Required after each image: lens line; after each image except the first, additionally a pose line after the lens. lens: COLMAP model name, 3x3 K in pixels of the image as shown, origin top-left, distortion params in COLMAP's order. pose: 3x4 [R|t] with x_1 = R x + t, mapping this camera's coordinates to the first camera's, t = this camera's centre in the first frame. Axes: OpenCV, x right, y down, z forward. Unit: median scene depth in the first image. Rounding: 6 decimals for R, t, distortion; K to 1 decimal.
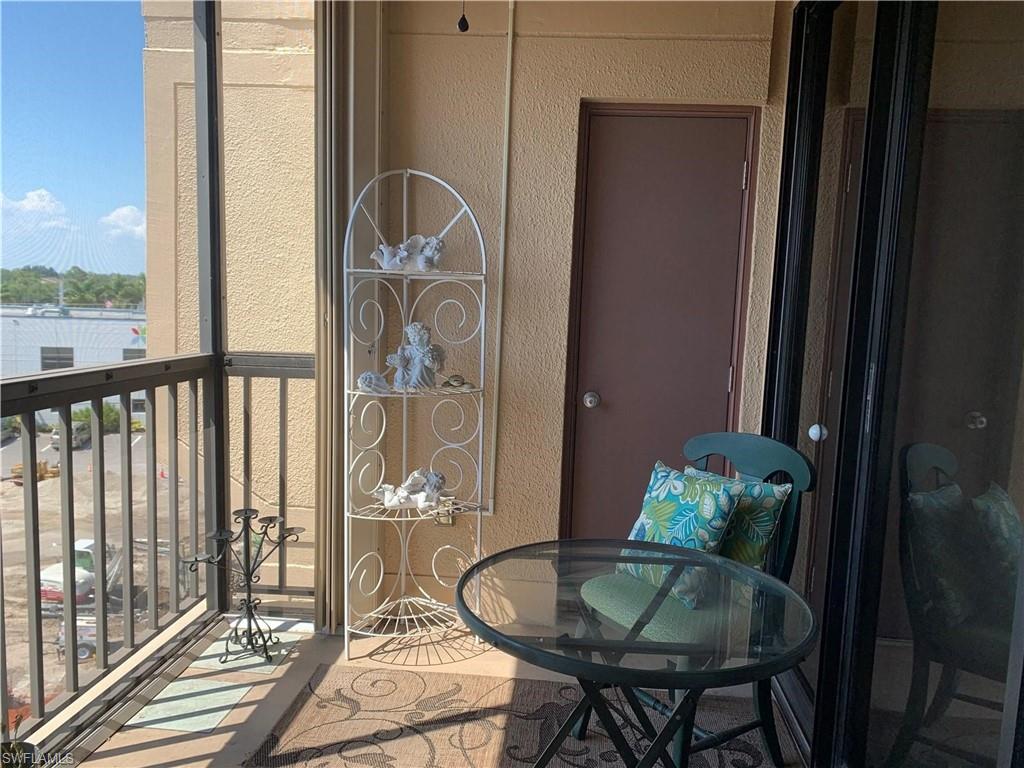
lens RADIAL K [[786.9, 0, 514.7], [0, 786.9, 385.2], [0, 0, 1]] dist [0.069201, -0.010264]
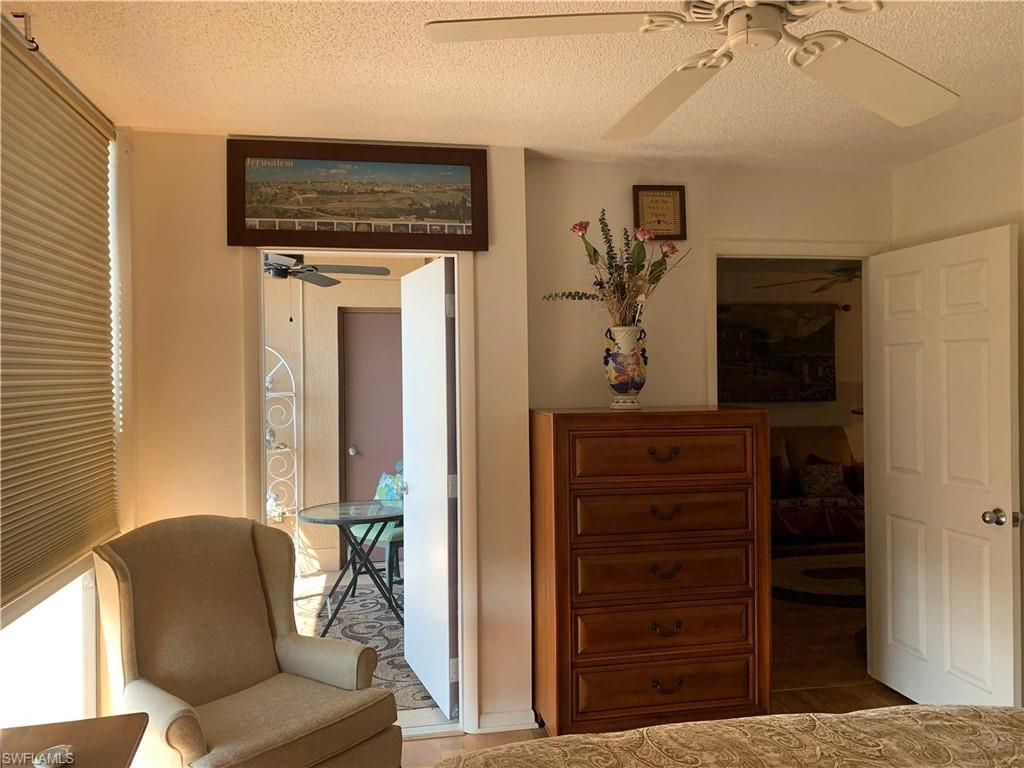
lens RADIAL K [[786.9, 0, 517.9], [0, 786.9, 384.6], [0, 0, 1]] dist [0.069201, -0.010264]
pose [[0.962610, -0.052944, 0.265666, -0.023887], [0.081891, 0.991703, -0.099088, 0.088569], [-0.258215, 0.117139, 0.958959, -1.095026]]
